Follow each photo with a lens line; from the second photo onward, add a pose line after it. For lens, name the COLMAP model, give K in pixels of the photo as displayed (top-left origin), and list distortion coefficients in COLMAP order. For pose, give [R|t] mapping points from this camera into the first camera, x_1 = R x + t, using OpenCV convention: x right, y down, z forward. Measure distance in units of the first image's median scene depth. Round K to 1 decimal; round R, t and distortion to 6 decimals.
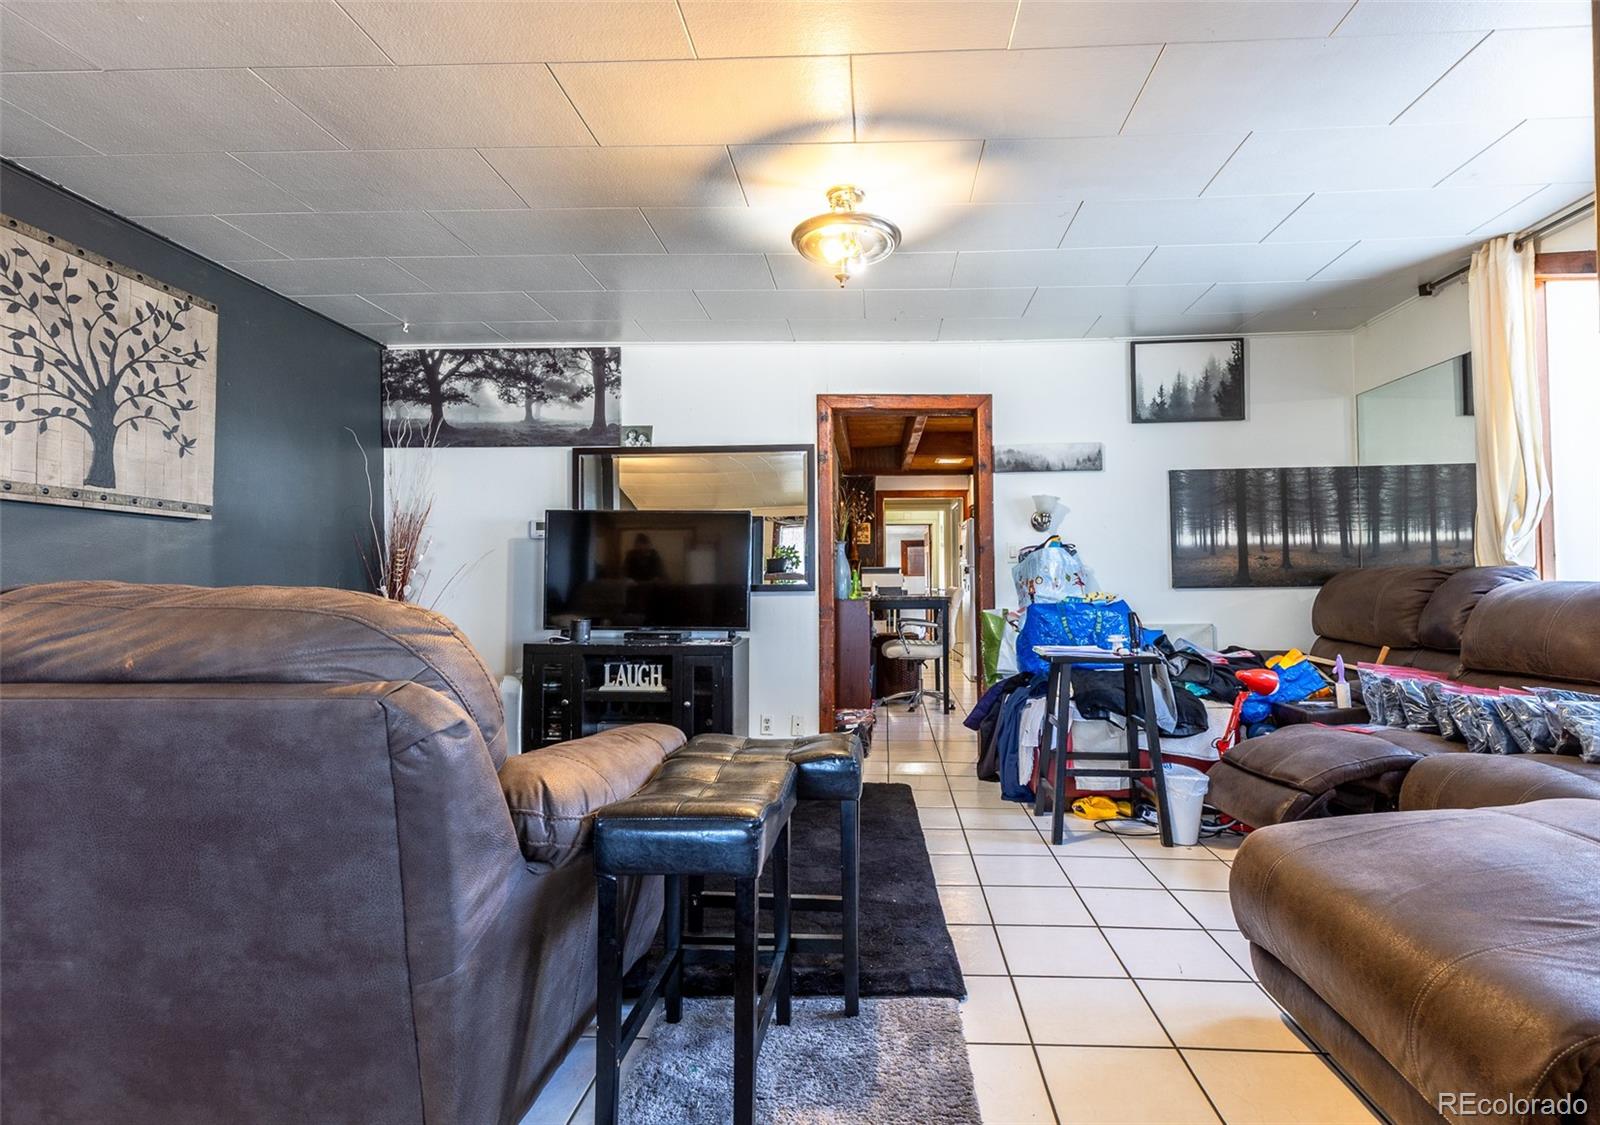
lens RADIAL K [[769.4, 0, 860.9], [0, 769.4, 555.7], [0, 0, 1]] dist [0.009716, -0.001607]
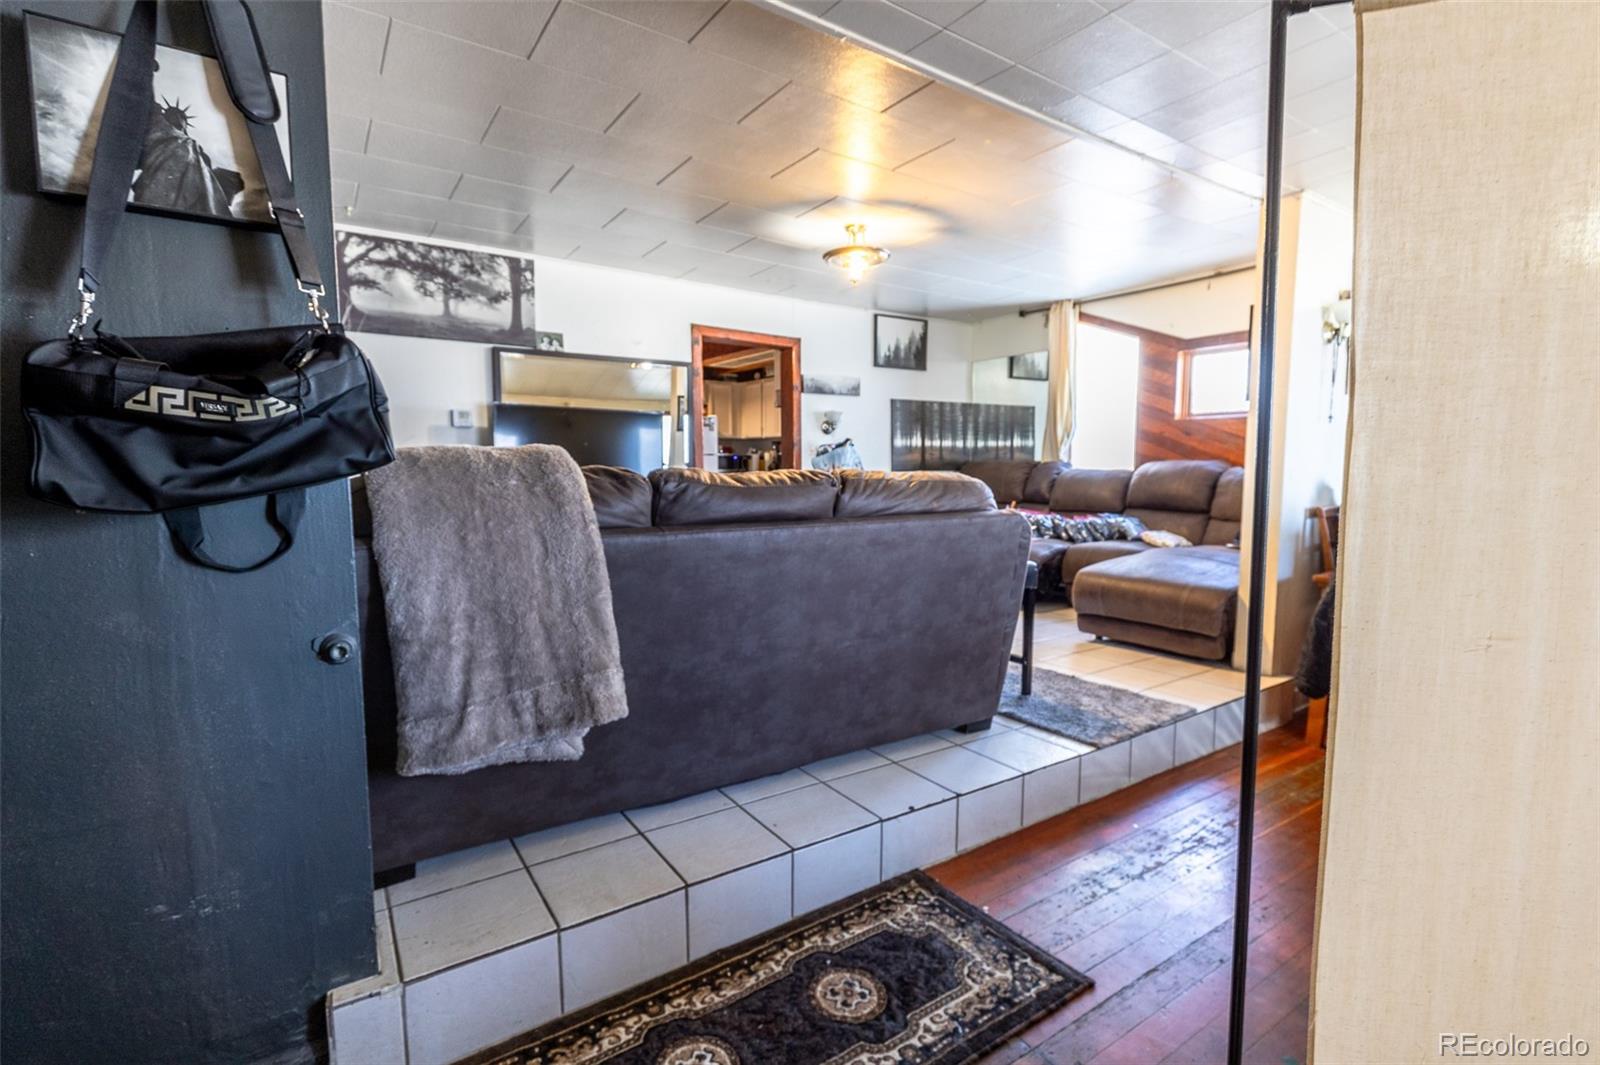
lens RADIAL K [[735.2, 0, 802.8], [0, 735.2, 531.9], [0, 0, 1]] dist [0.008382, -0.002110]
pose [[0.815202, -0.043955, 0.577507, -0.638575], [-0.028194, 0.992922, 0.115372, -0.005998], [-0.578491, -0.110333, 0.808192, -0.165564]]
